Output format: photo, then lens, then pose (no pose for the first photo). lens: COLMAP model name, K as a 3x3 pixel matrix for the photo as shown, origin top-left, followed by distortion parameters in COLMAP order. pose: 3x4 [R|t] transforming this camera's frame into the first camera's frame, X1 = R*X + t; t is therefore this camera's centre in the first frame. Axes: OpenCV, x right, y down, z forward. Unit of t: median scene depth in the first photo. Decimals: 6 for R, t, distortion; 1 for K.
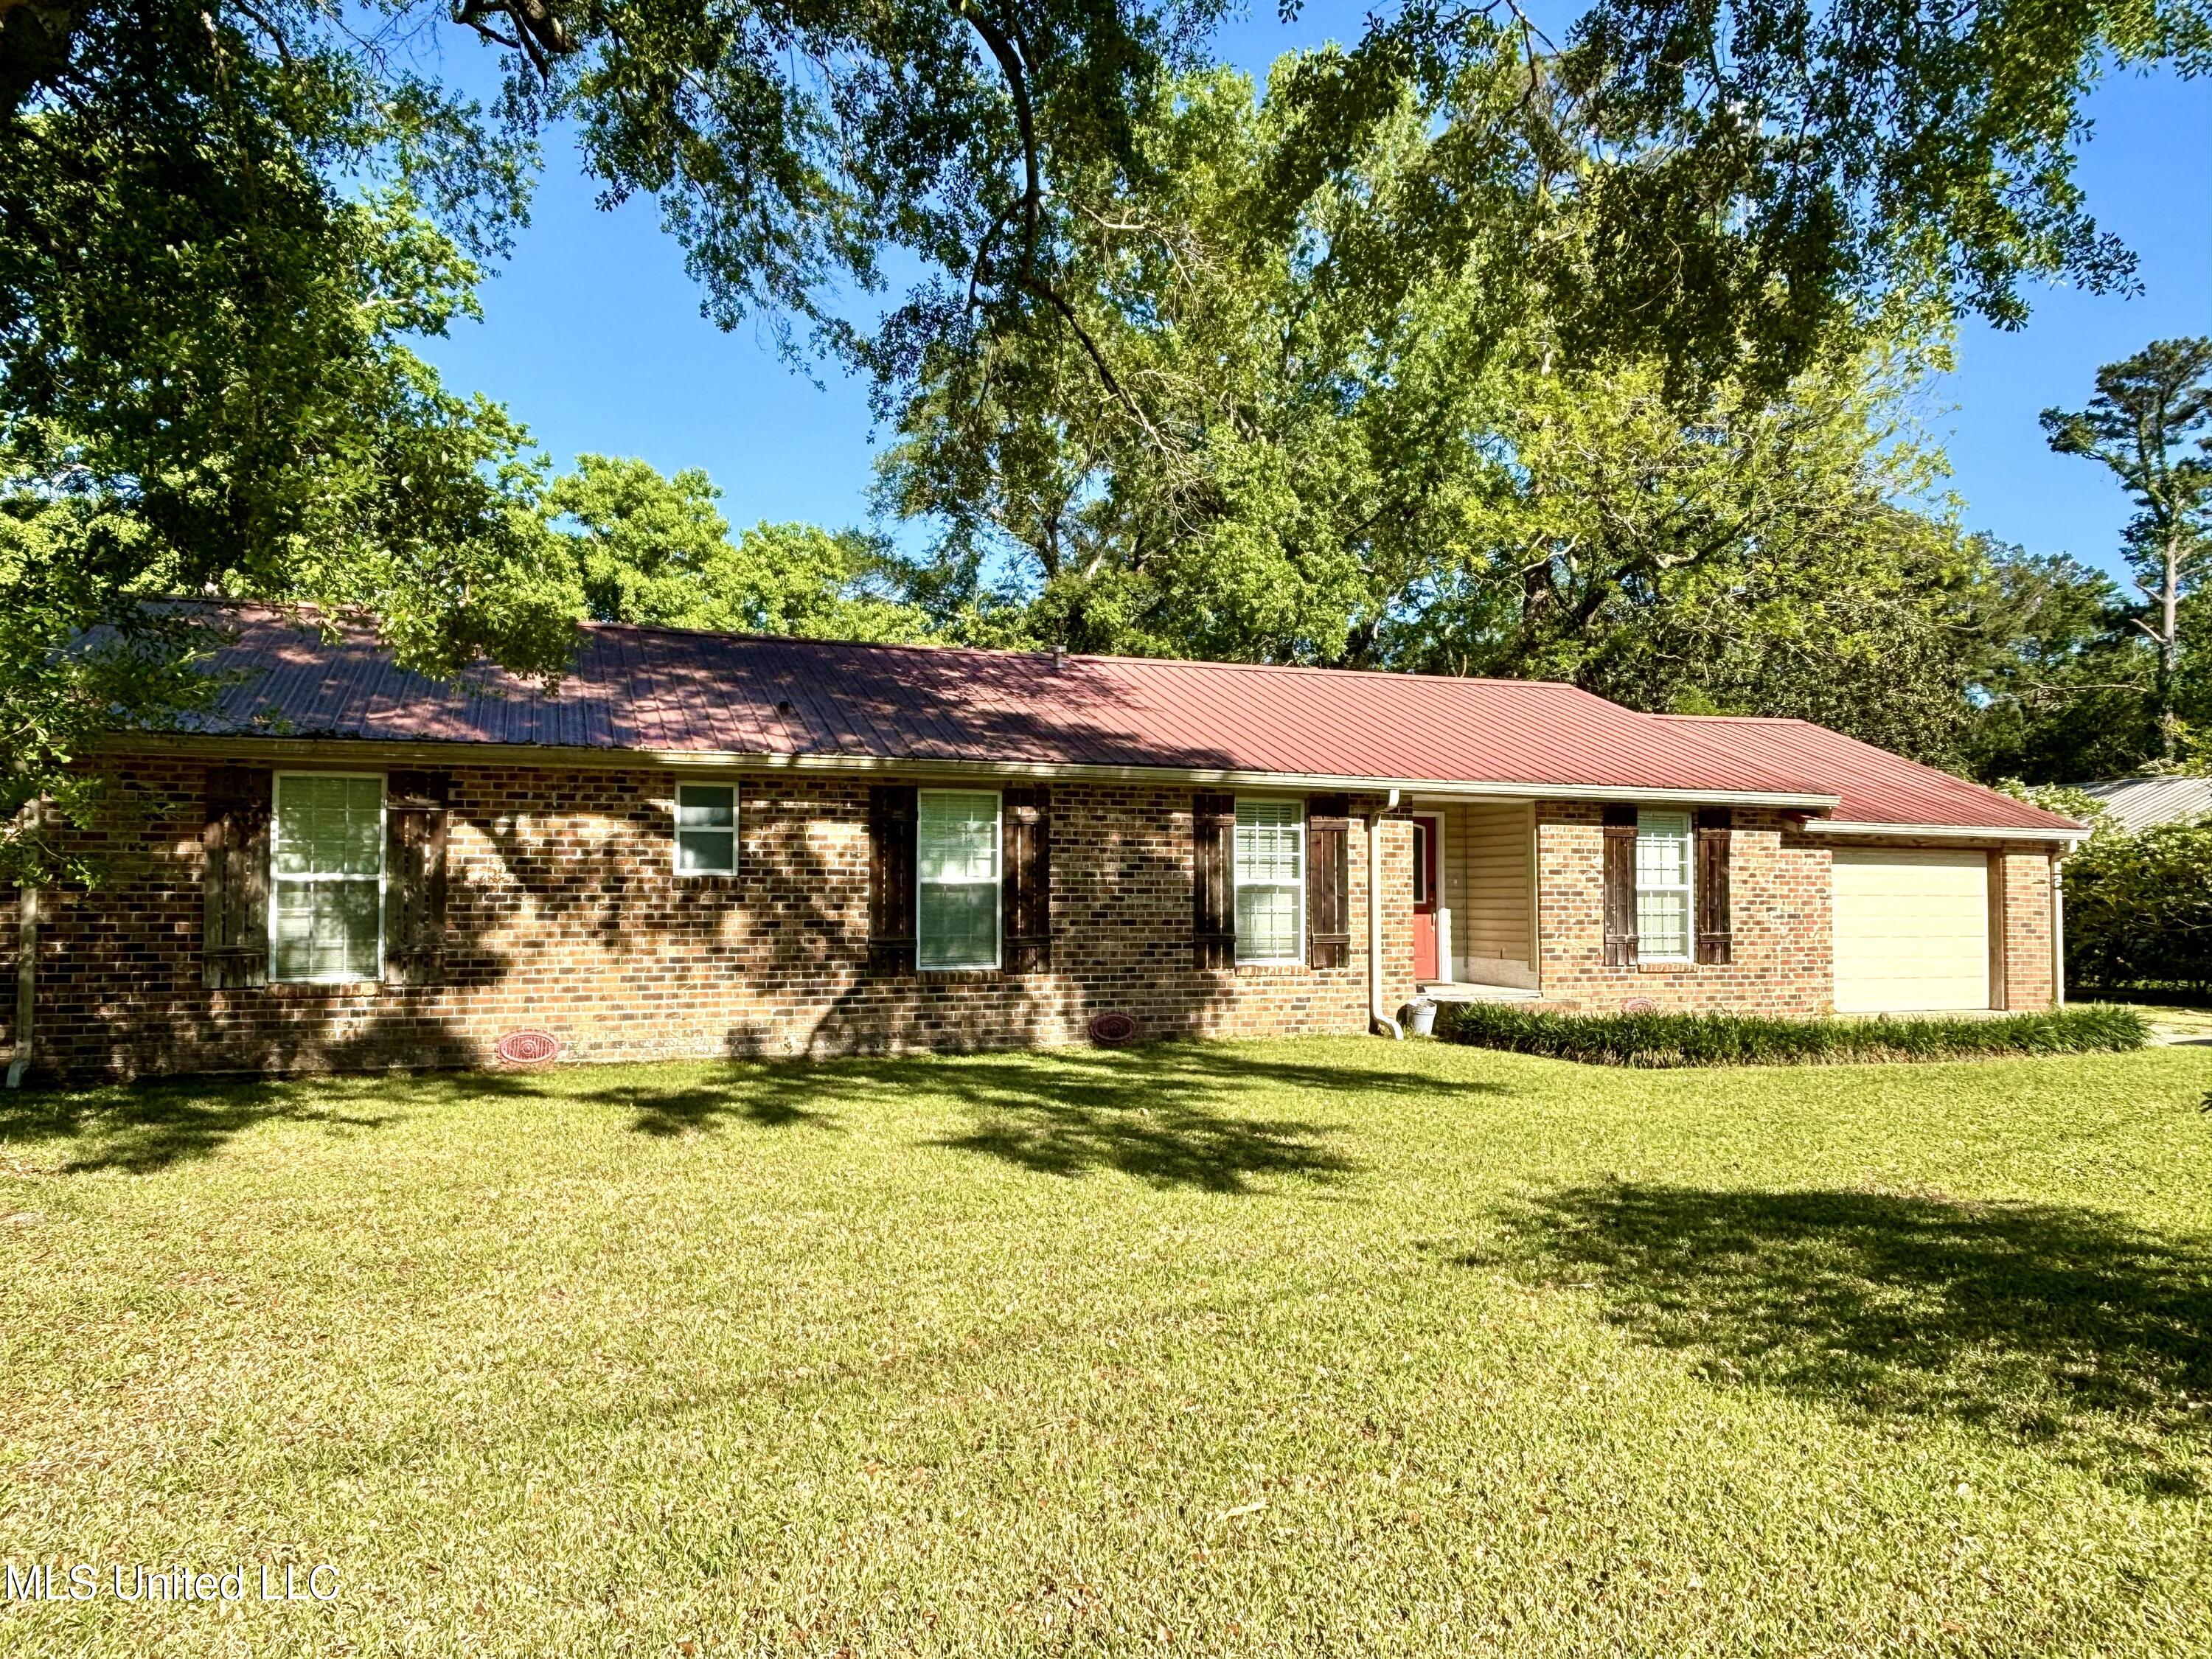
lens RADIAL K [[1483.6, 0, 1105.5], [0, 1483.6, 839.8], [0, 0, 1]] dist [0.050575, 0.000949]
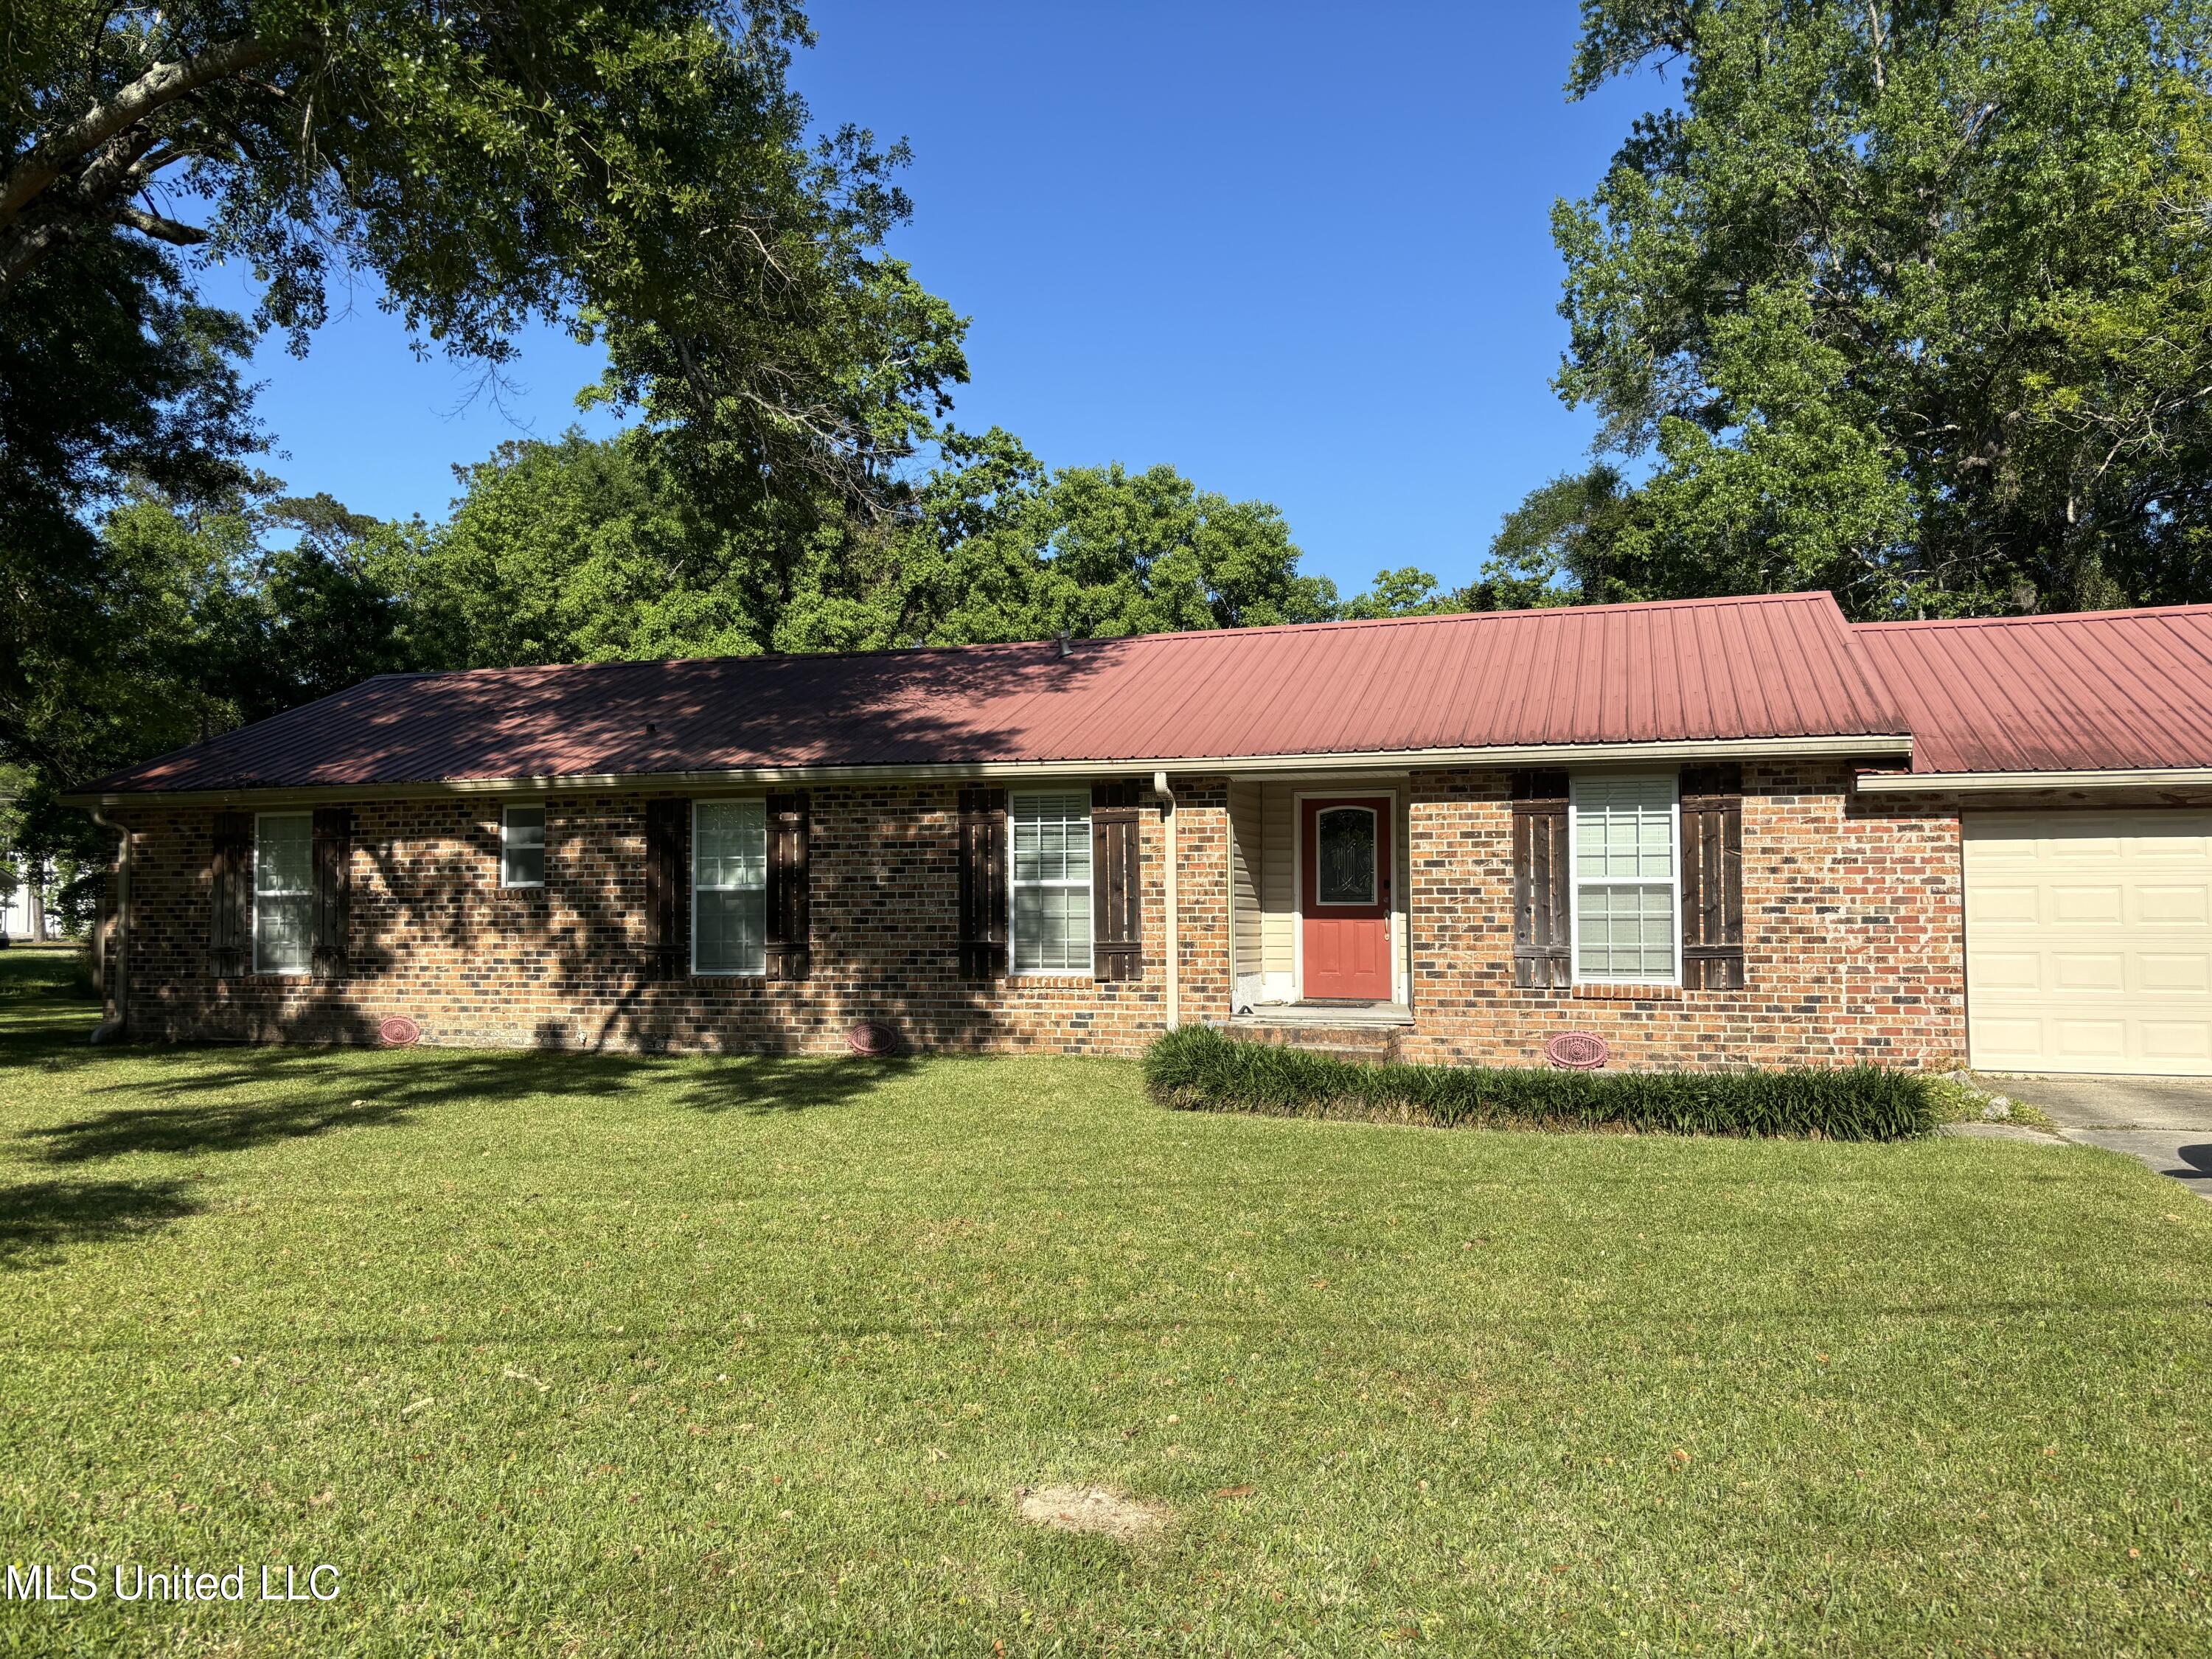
lens RADIAL K [[1674.9, 0, 1106.3], [0, 1674.9, 818.4], [0, 0, 1]] dist [0.065115, -0.002839]
pose [[0.784973, -0.040266, -0.618220, 0.817025], [0.032828, 0.999187, -0.023397, 0.015189], [0.618659, -0.001929, 0.785657, 0.244496]]
